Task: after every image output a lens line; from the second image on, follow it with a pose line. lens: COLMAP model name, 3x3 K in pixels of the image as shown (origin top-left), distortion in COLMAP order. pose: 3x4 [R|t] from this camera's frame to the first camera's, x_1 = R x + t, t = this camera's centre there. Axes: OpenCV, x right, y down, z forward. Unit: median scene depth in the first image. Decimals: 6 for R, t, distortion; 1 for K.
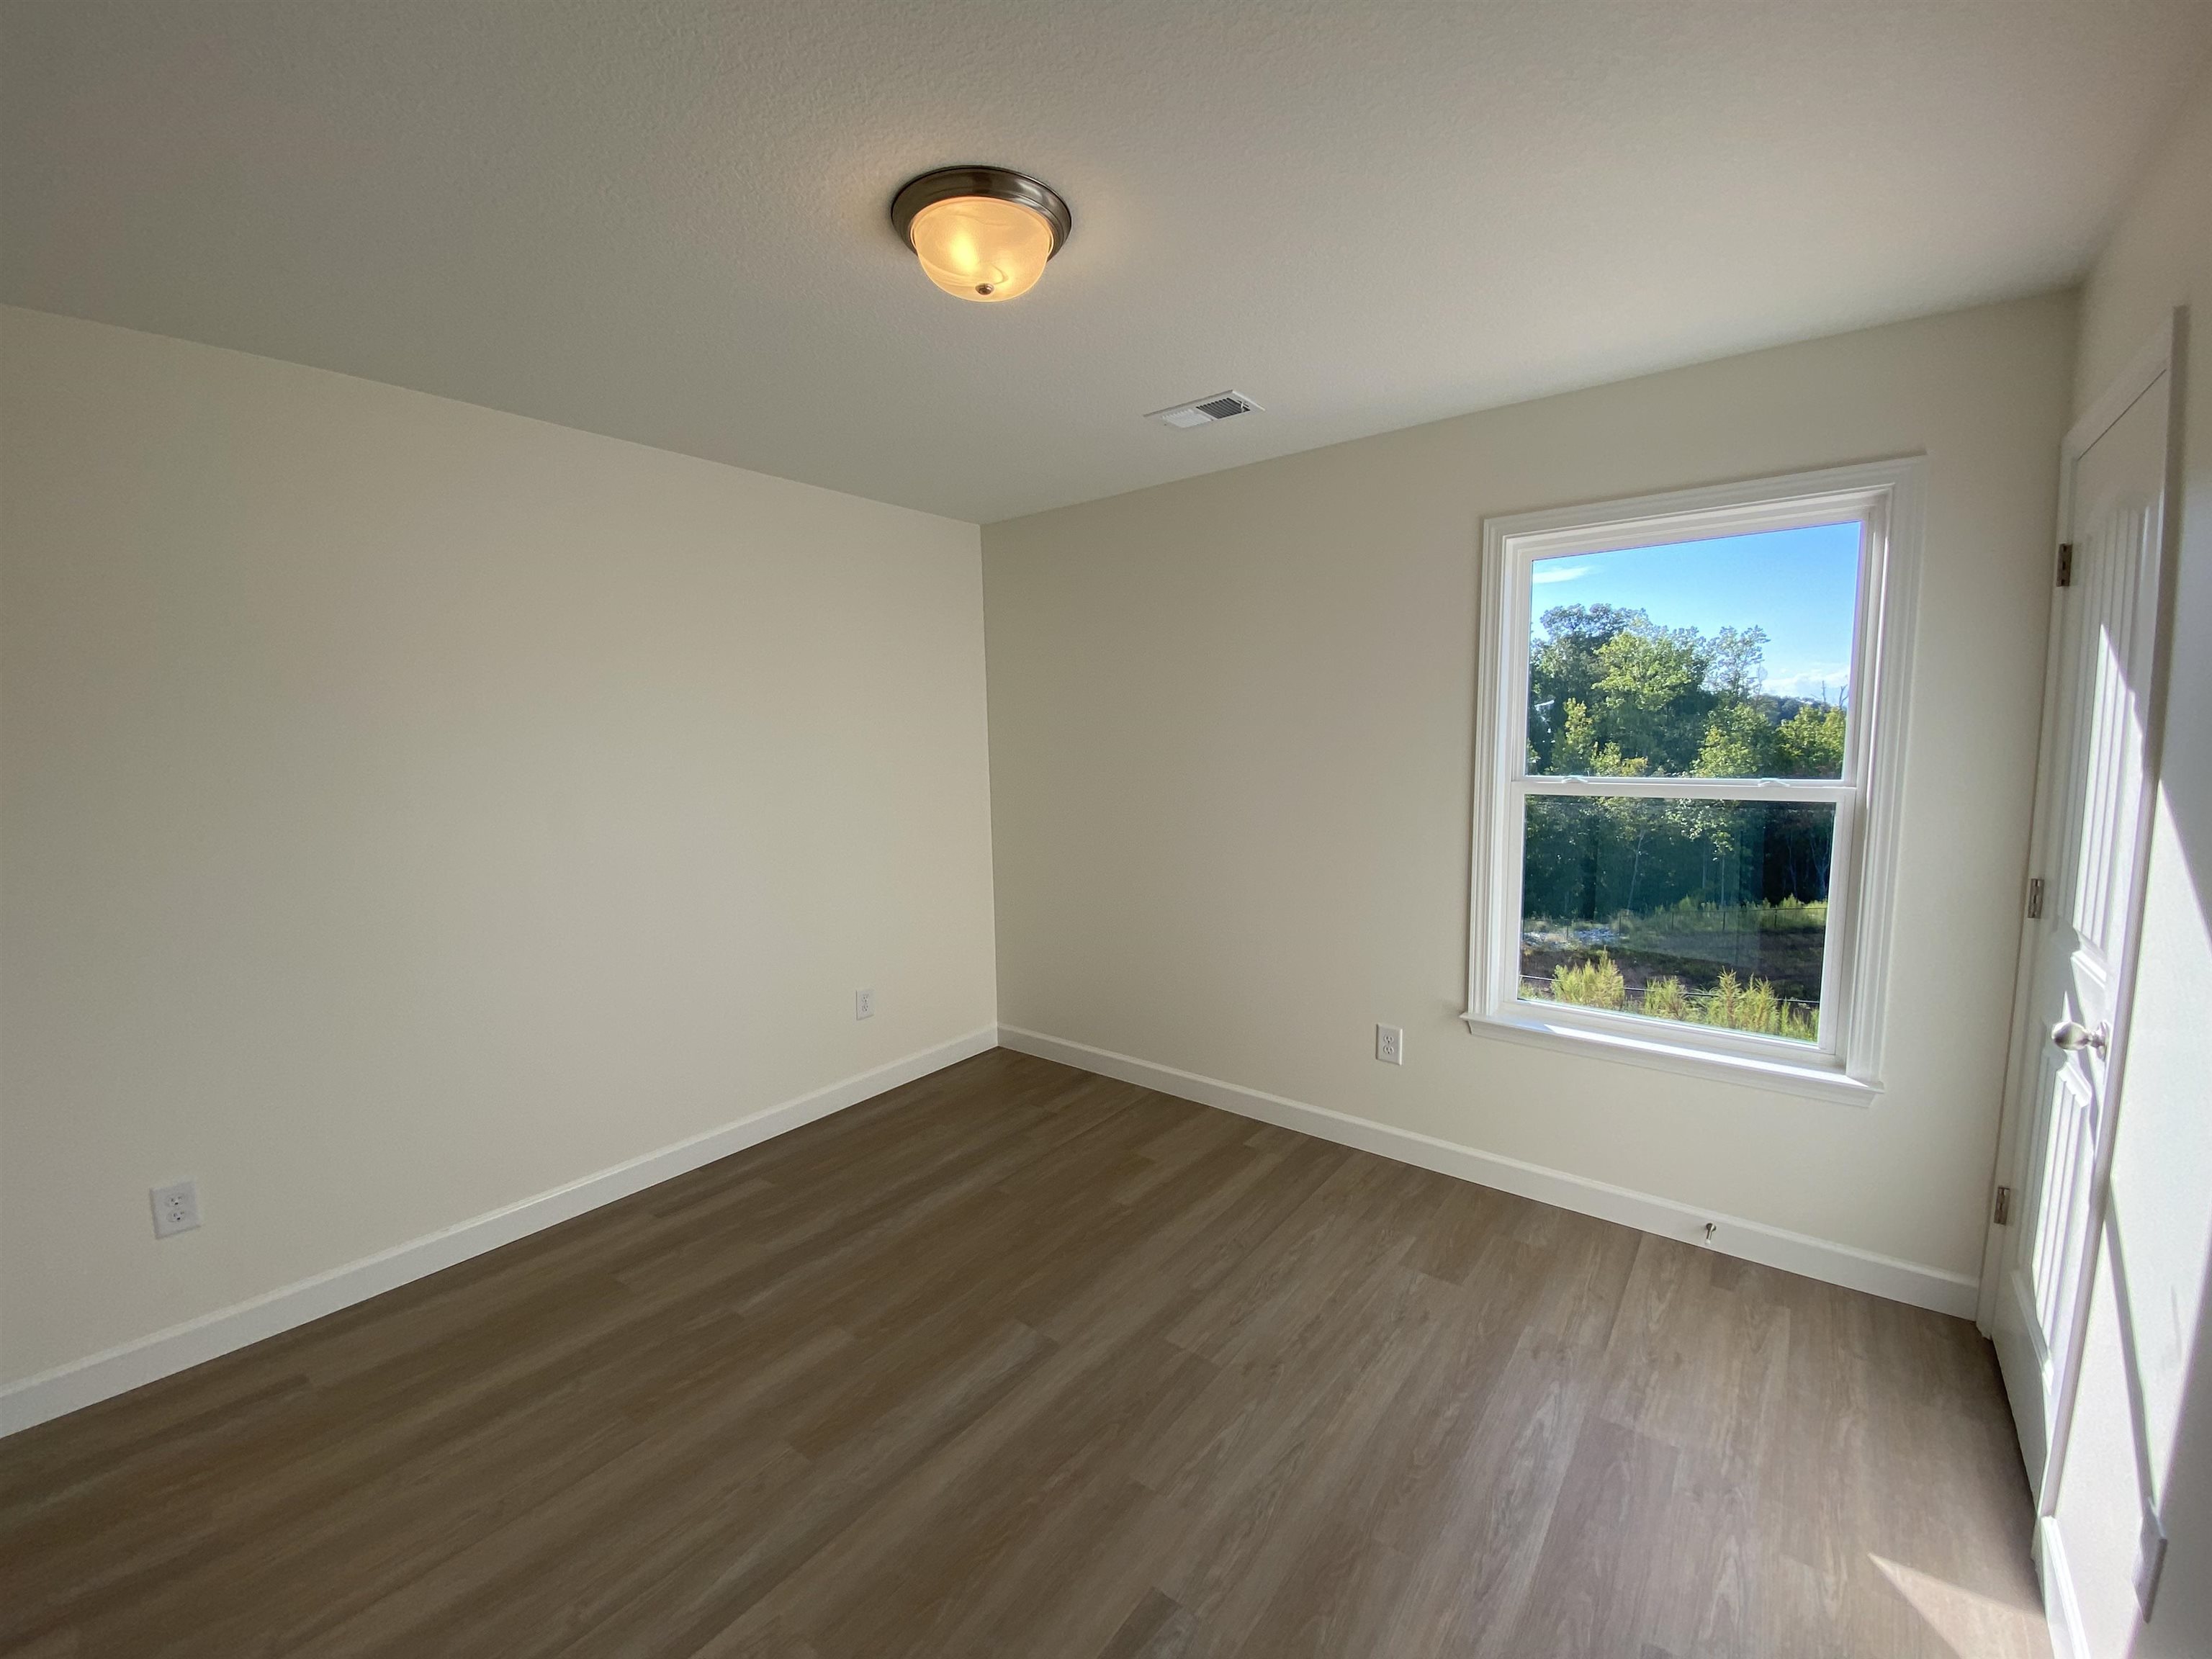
lens RADIAL K [[897.3, 0, 1089.5], [0, 897.3, 837.0], [0, 0, 1]] dist [0.027288, -0.023280]
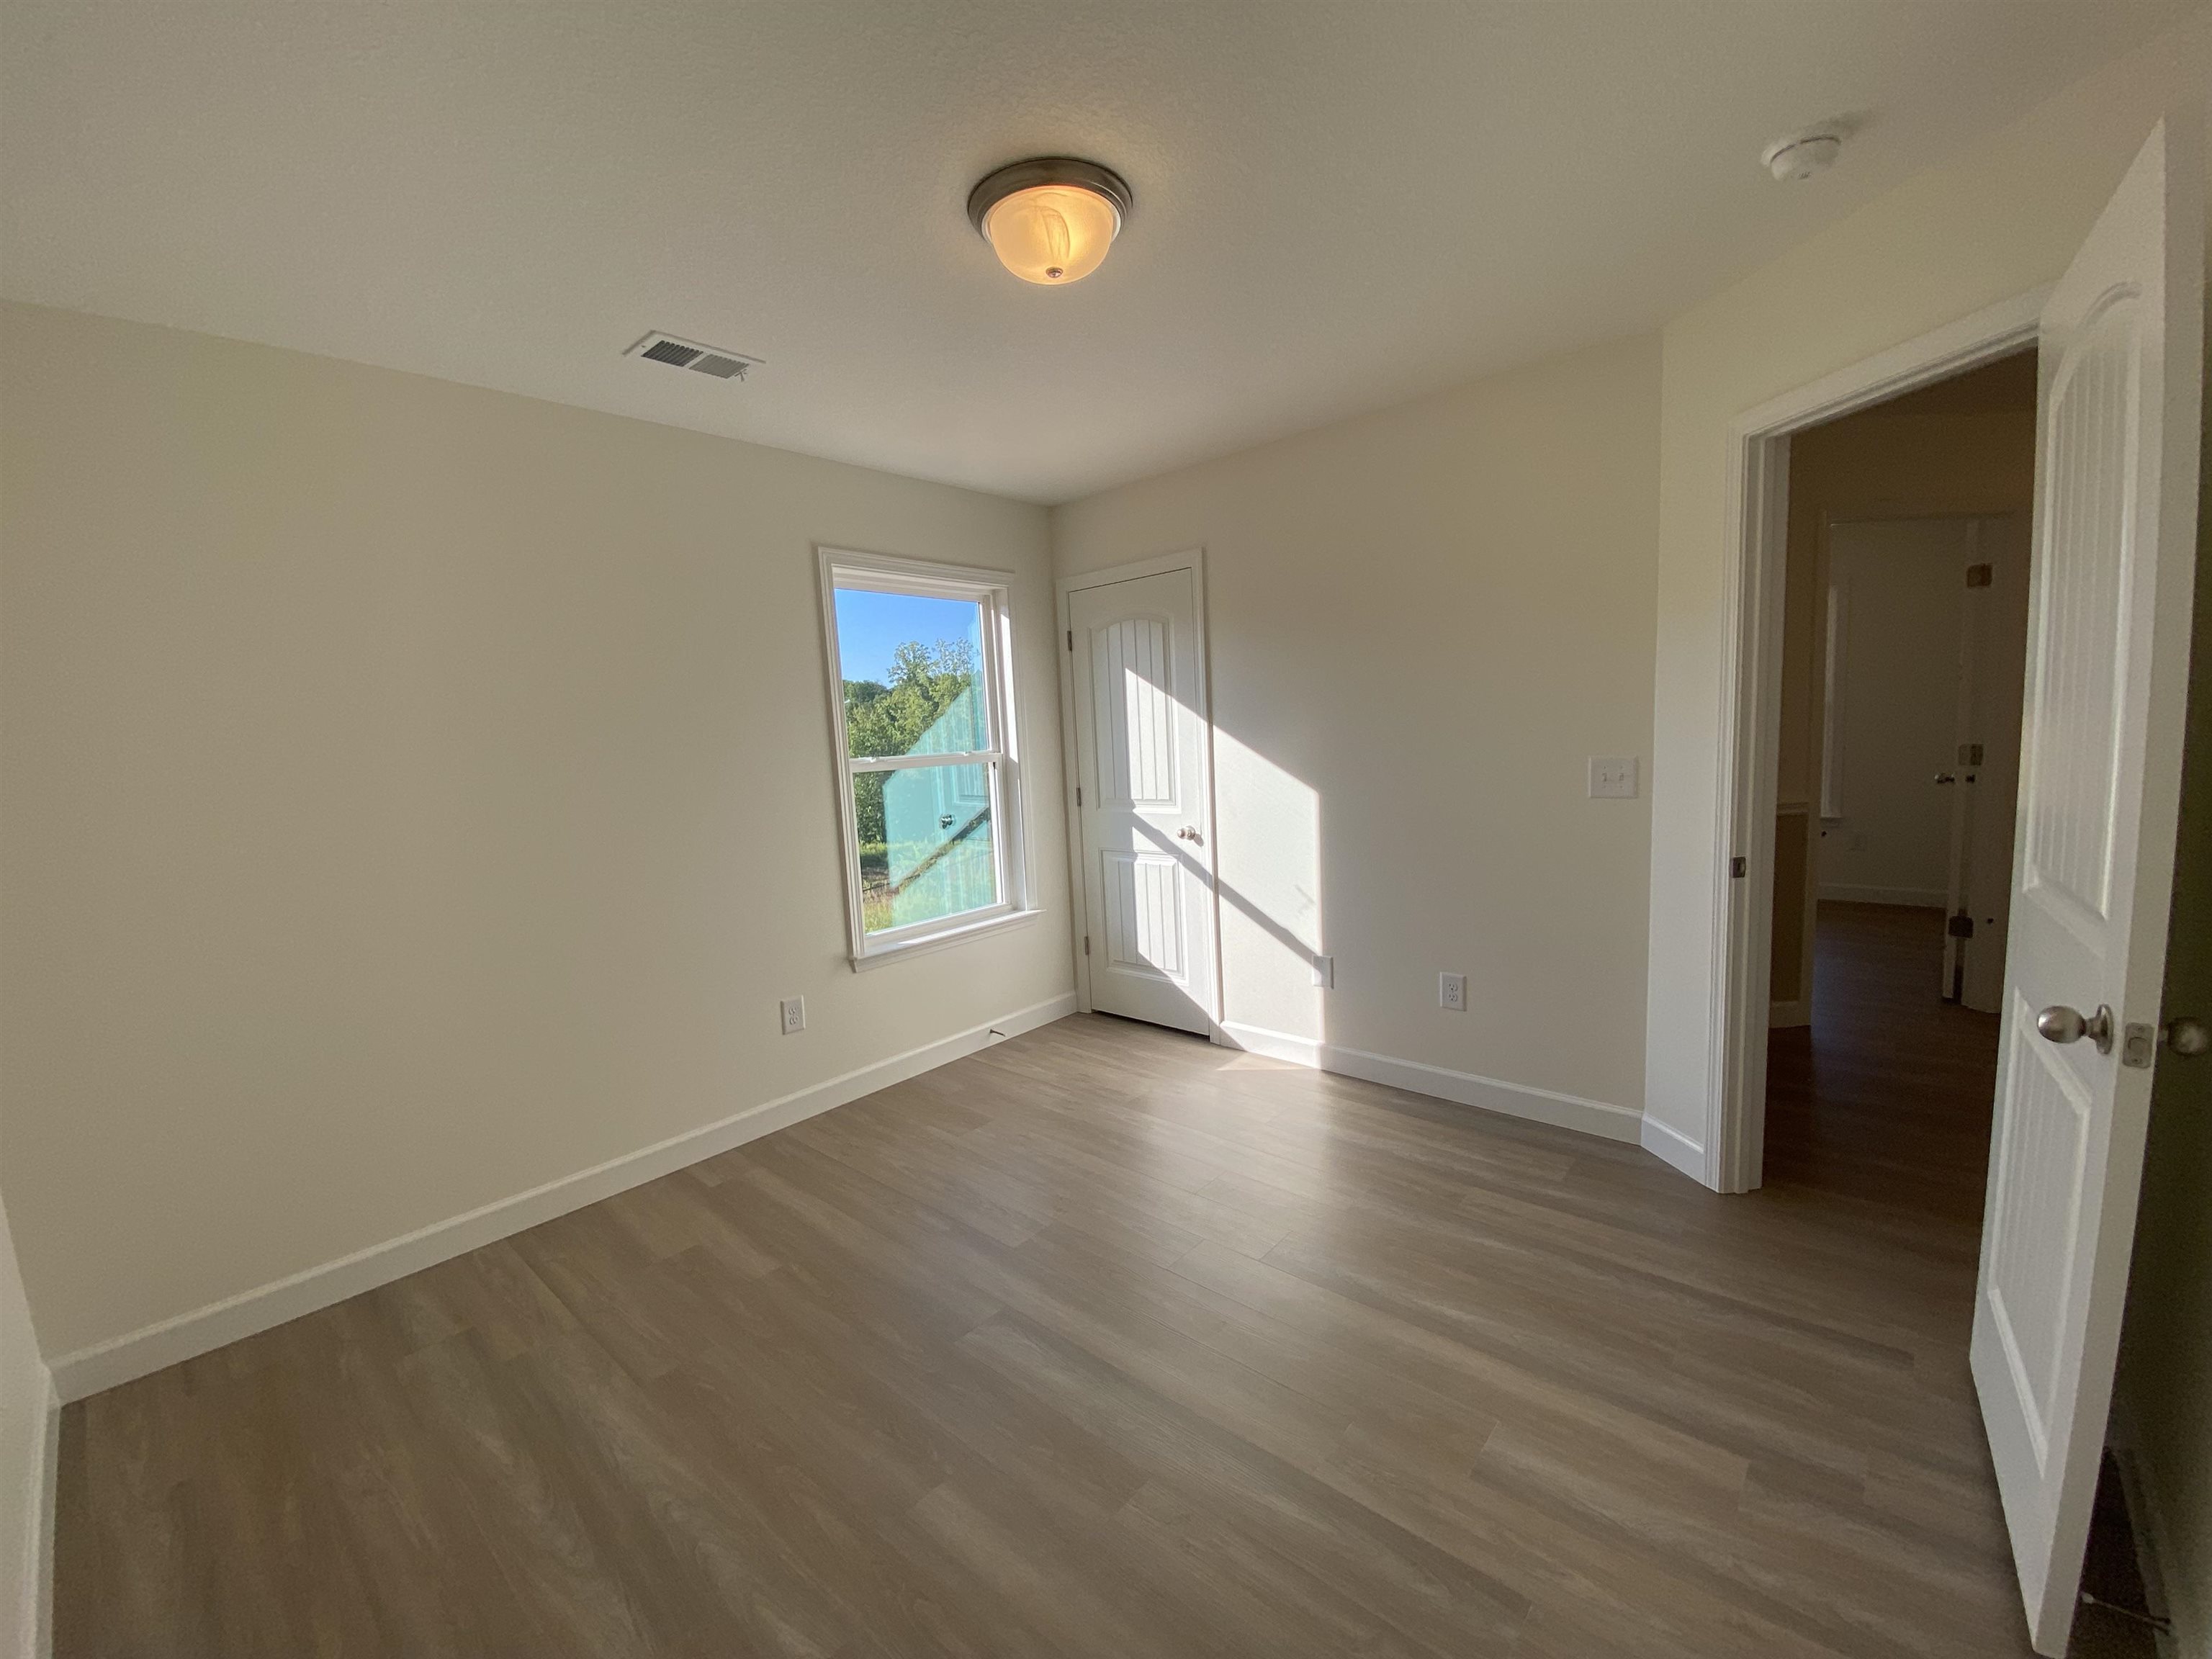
lens RADIAL K [[897.6, 0, 1095.2], [0, 897.6, 837.1], [0, 0, 1]] dist [0.032998, -0.026746]
pose [[0.048151, -0.100883, 0.993732, -0.831076], [0.163738, 0.982225, 0.091781, -0.020322], [-0.985328, 0.158292, 0.063814, 0.652143]]
